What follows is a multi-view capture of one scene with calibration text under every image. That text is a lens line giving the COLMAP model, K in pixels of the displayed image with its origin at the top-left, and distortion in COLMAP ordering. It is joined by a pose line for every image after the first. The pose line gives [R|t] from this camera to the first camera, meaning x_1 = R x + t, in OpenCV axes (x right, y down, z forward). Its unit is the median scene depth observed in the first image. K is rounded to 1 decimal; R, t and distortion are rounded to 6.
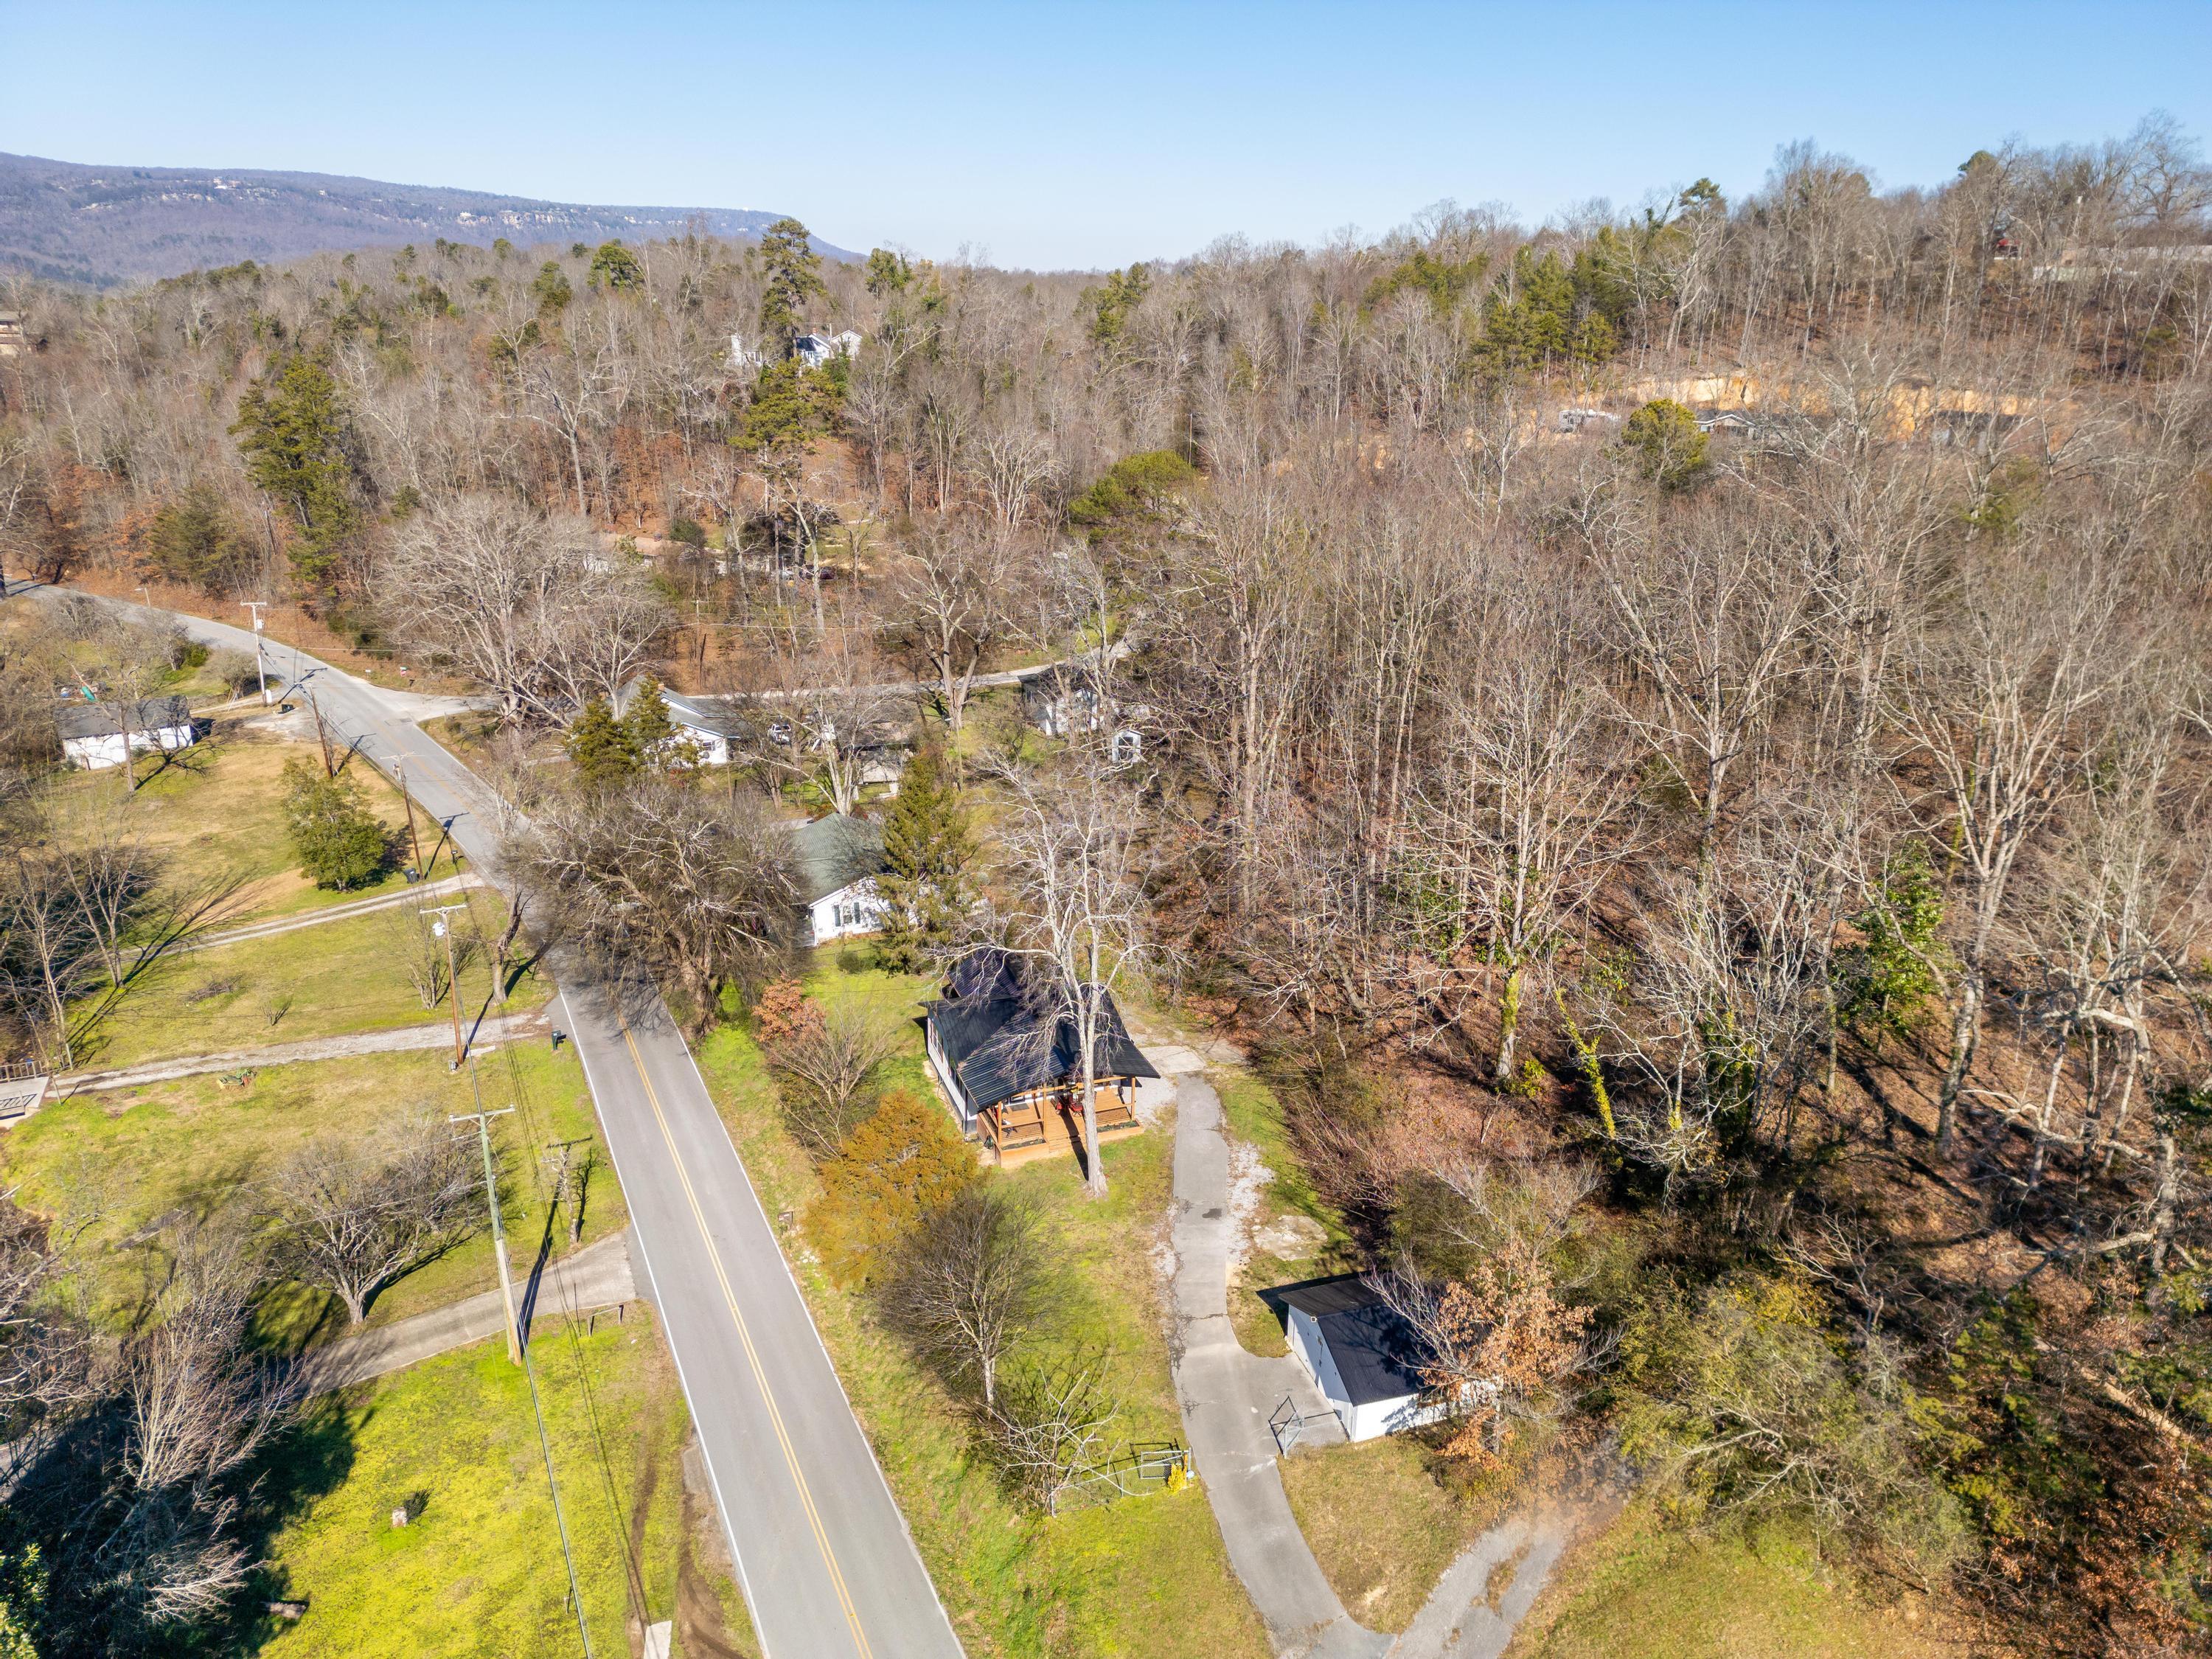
lens RADIAL K [[1534.8, 0, 1106.0], [0, 1534.8, 829.5], [0, 0, 1]] dist [0.121866, -0.236570]
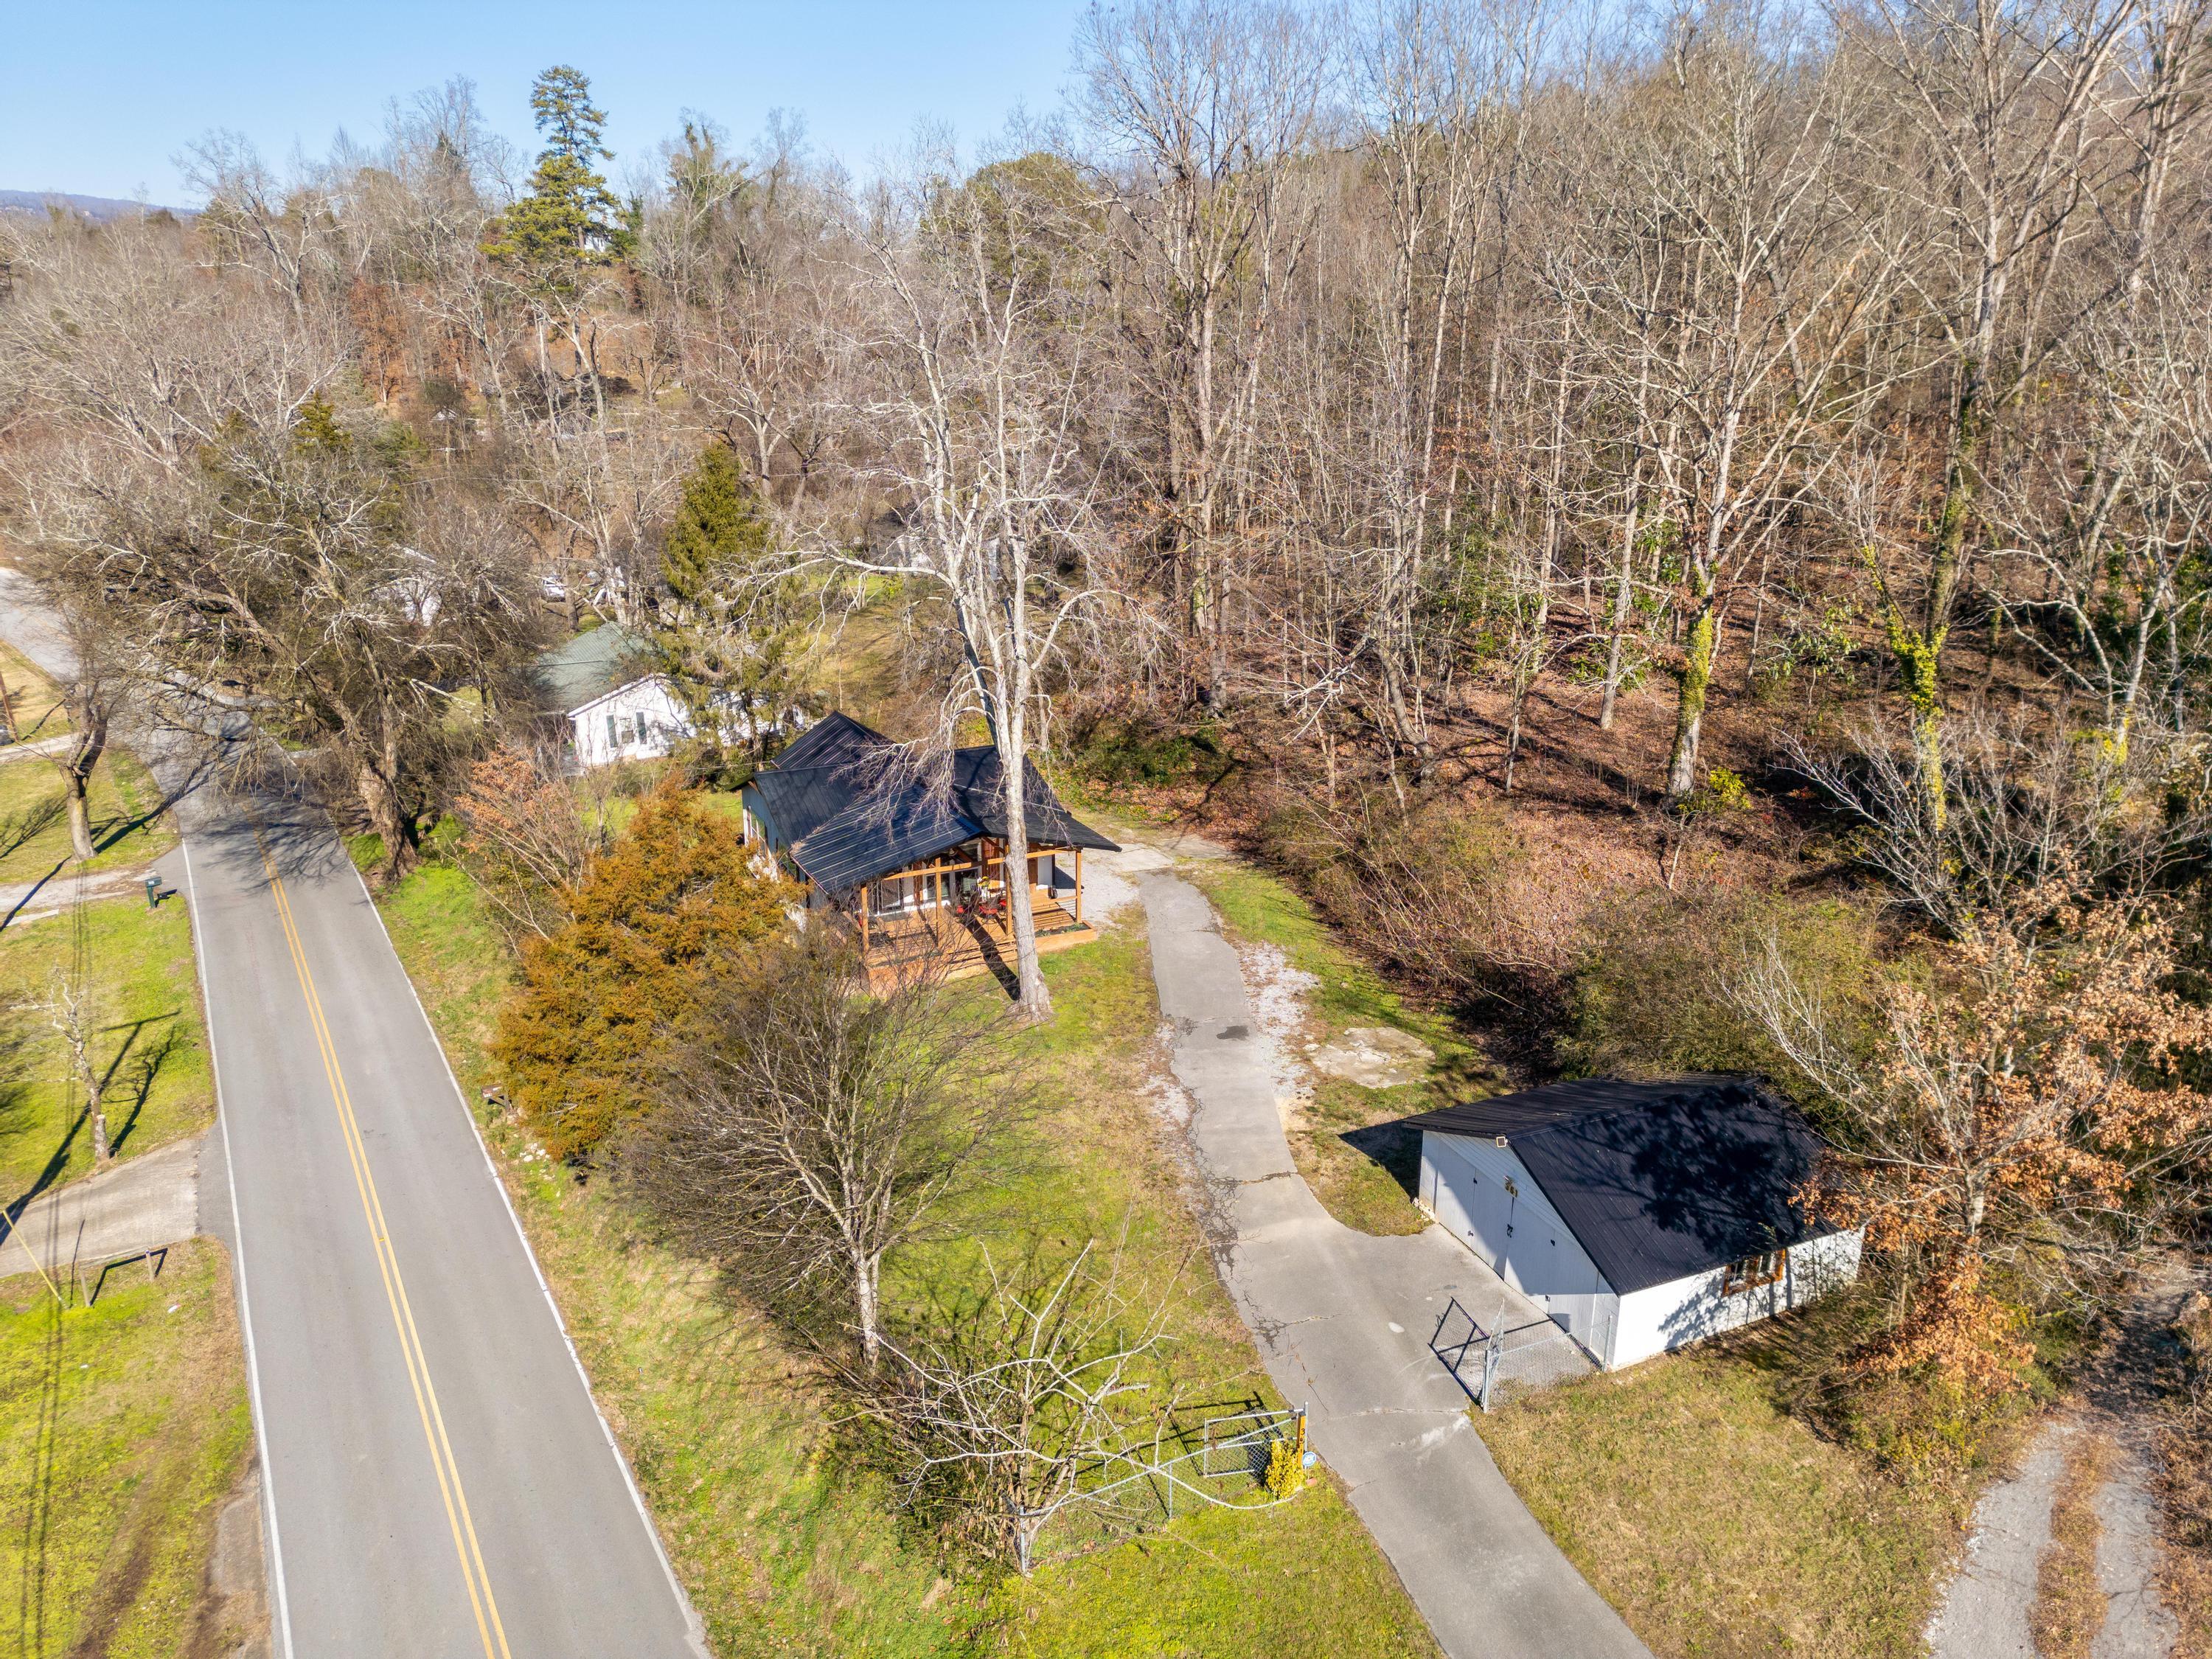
lens RADIAL K [[1531.8, 0, 1106.0], [0, 1531.8, 829.5], [0, 0, 1]] dist [0.093505, -0.099524]
pose [[0.994139, -0.041049, 0.100012, -0.037371], [0.042979, 0.998928, -0.017215, 0.186851], [-0.099198, 0.021413, 0.994837, 0.434822]]
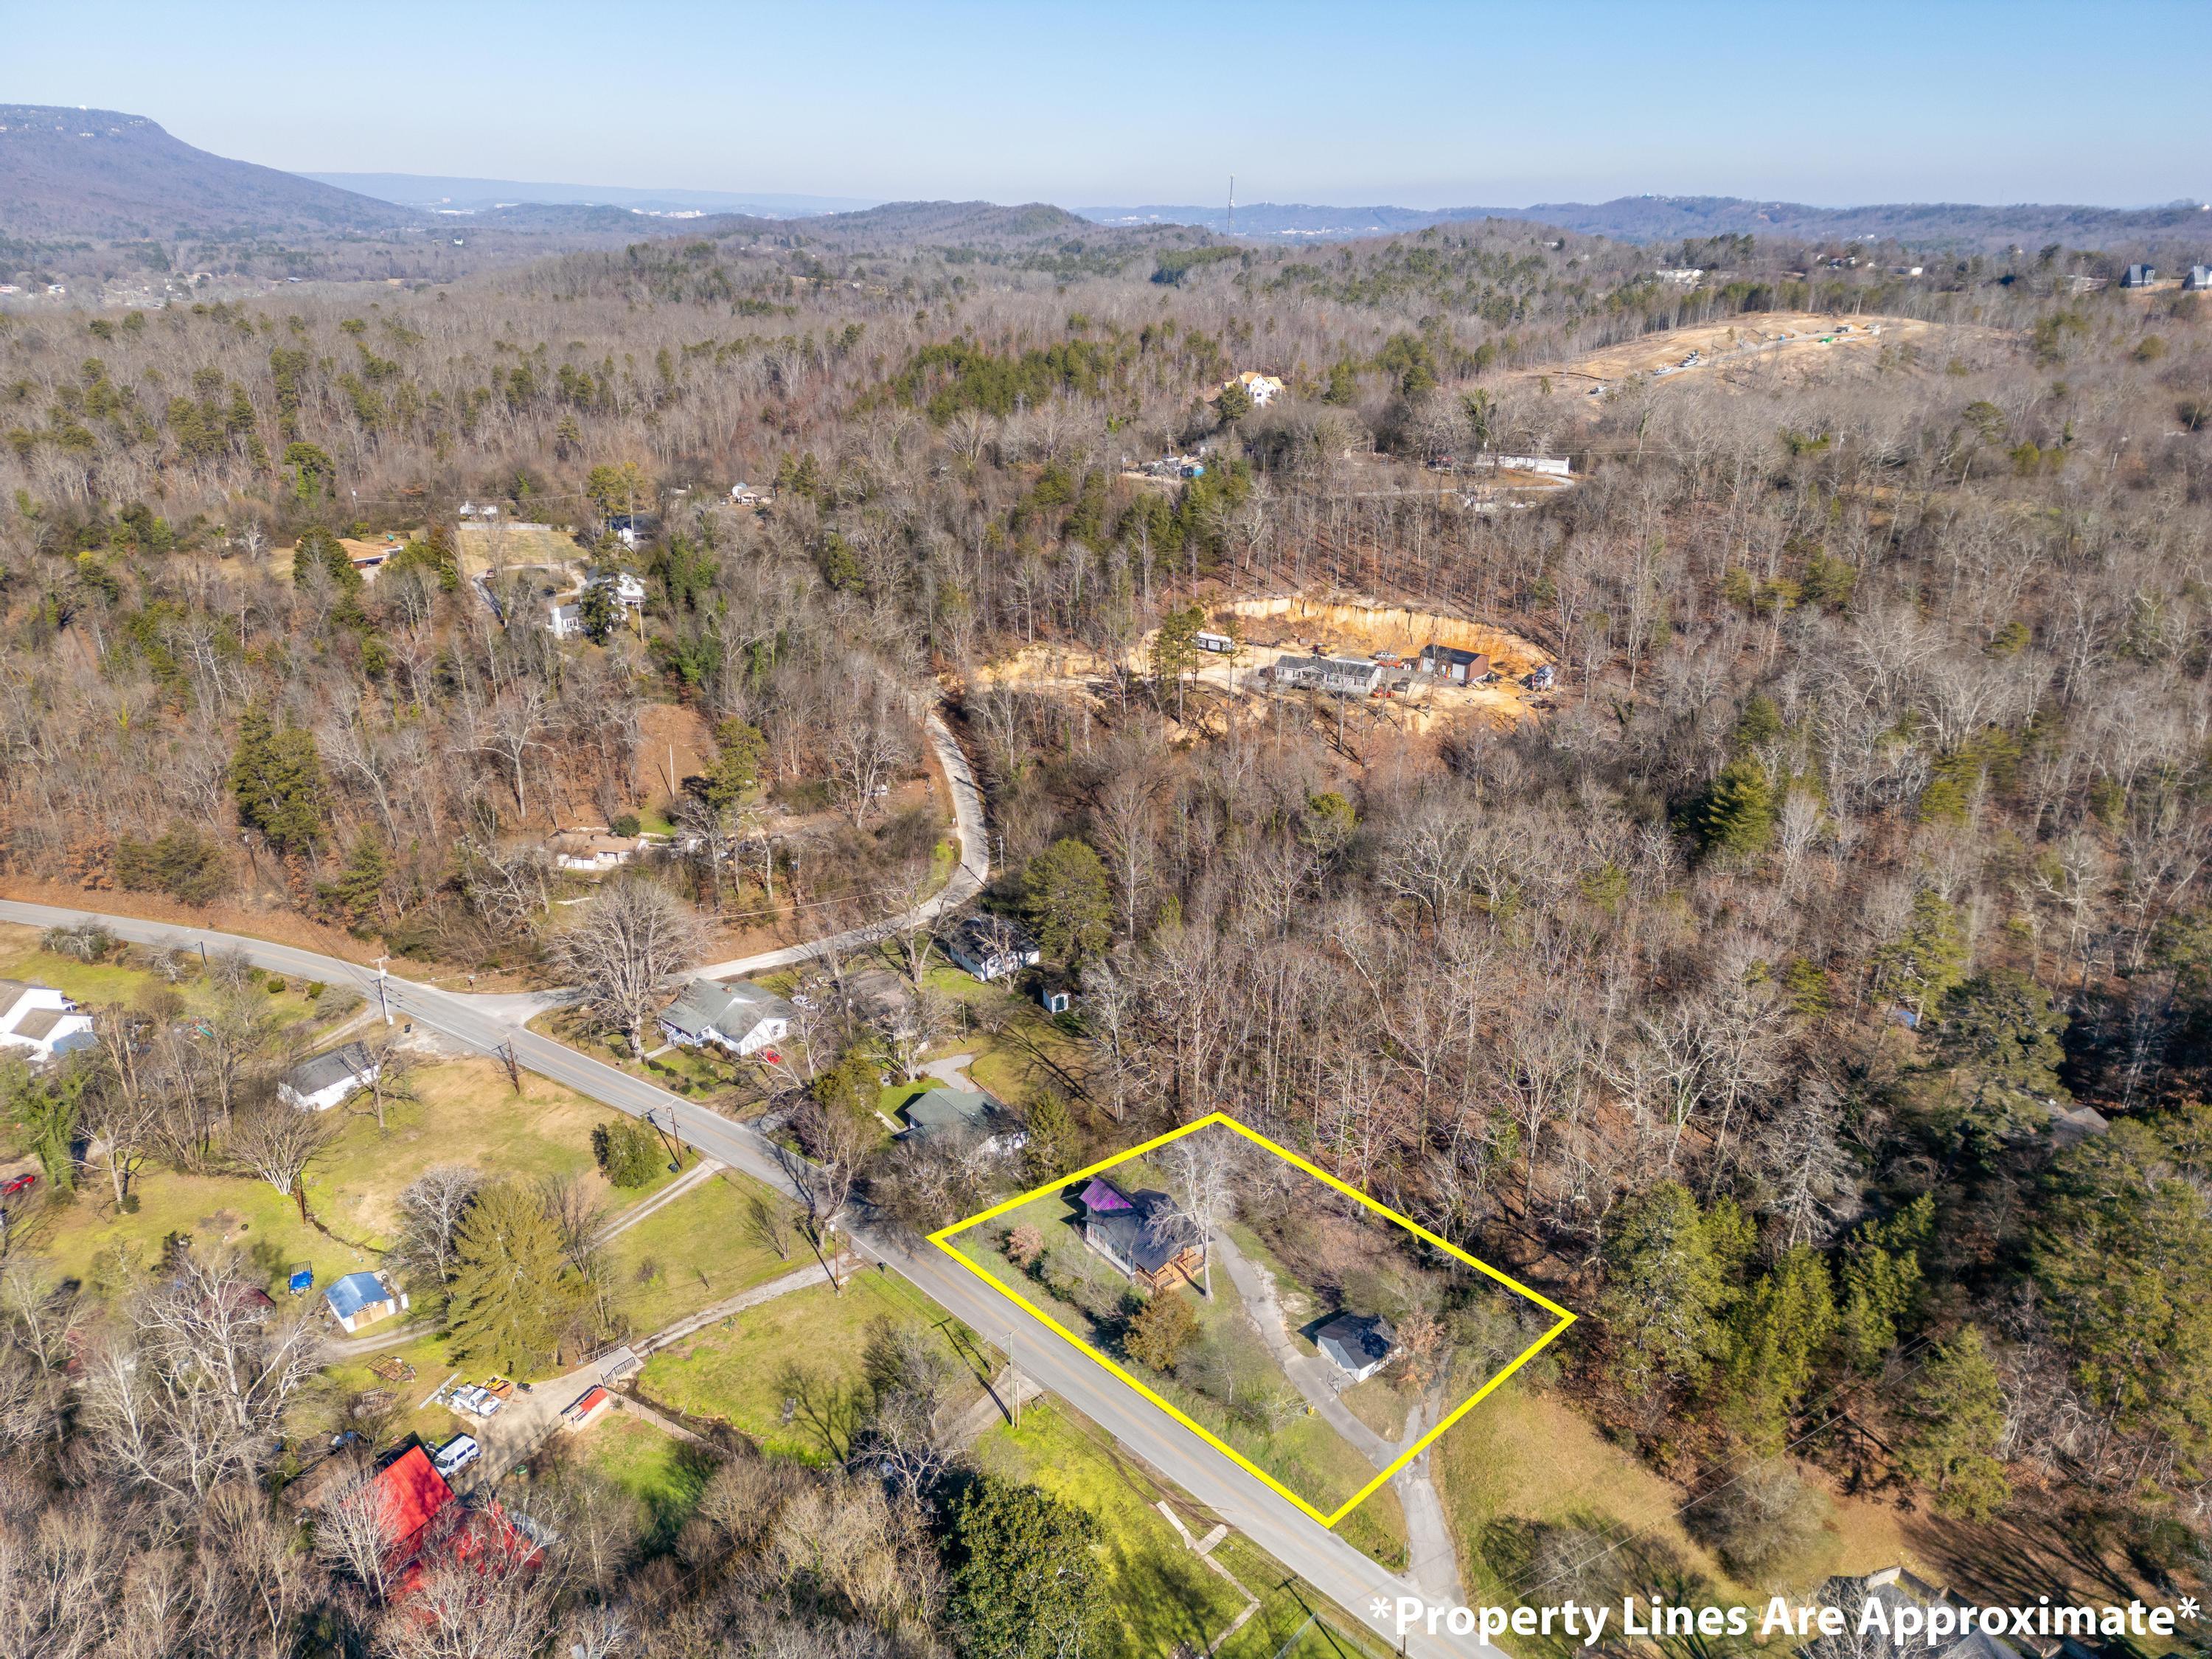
lens RADIAL K [[1534.8, 0, 1106.0], [0, 1534.8, 829.5], [0, 0, 1]] dist [0.121866, -0.236570]
pose [[0.947006, -0.127933, 0.294639, -0.809960], [0.111325, 0.991133, 0.072542, -0.705185], [-0.301307, -0.035897, 0.952851, -1.243546]]
